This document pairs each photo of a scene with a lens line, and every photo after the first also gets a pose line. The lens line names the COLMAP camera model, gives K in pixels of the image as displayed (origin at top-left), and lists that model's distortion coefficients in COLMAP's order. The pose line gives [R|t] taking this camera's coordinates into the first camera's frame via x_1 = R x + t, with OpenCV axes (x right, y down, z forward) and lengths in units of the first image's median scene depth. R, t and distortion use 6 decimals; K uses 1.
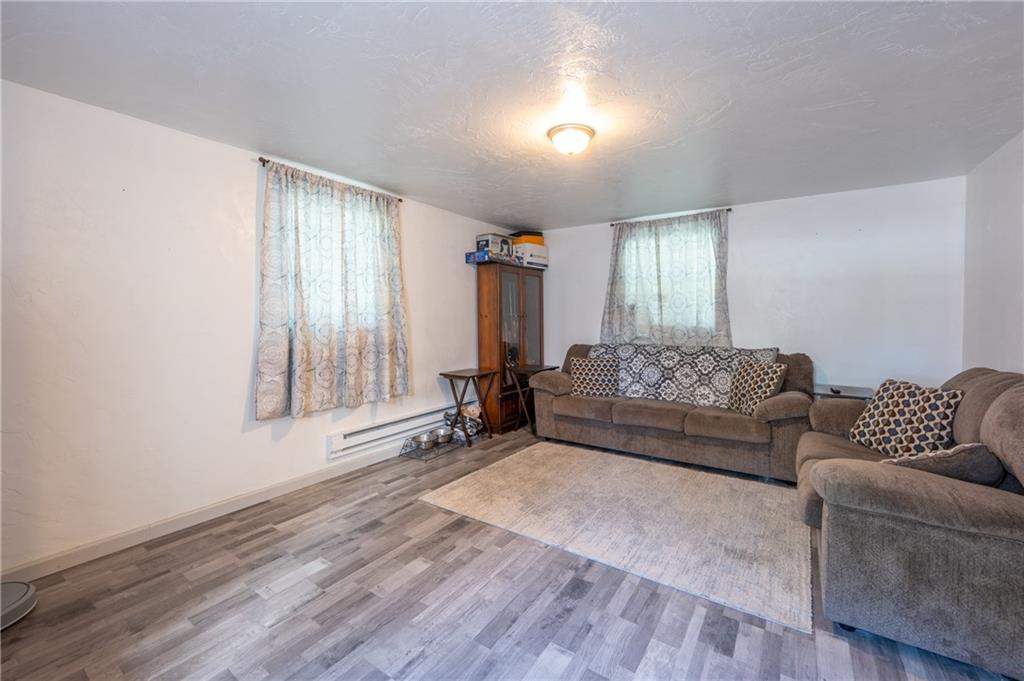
lens RADIAL K [[421.0, 0, 514.9], [0, 421.0, 316.4], [0, 0, 1]] dist [-0.010620, -0.000455]
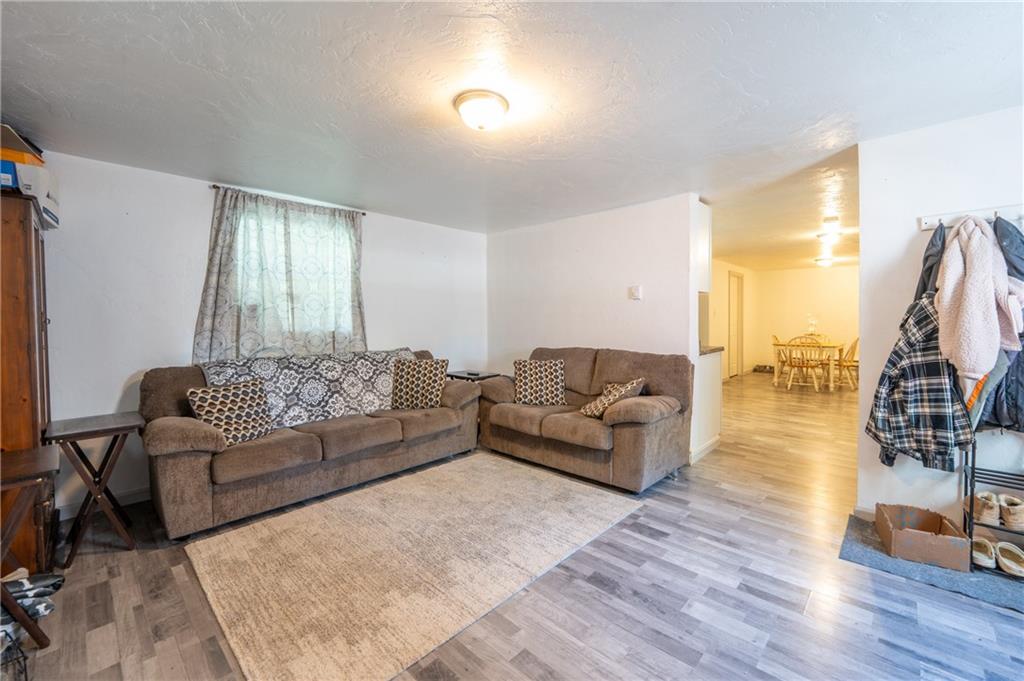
lens RADIAL K [[421.0, 0, 514.9], [0, 421.0, 316.4], [0, 0, 1]] dist [-0.010620, -0.000455]
pose [[0.160052, 0.005298, 0.987094, -0.449953], [0.006386, 0.999959, -0.006403, -0.000108], [-0.987088, 0.007328, 0.160012, 0.517665]]
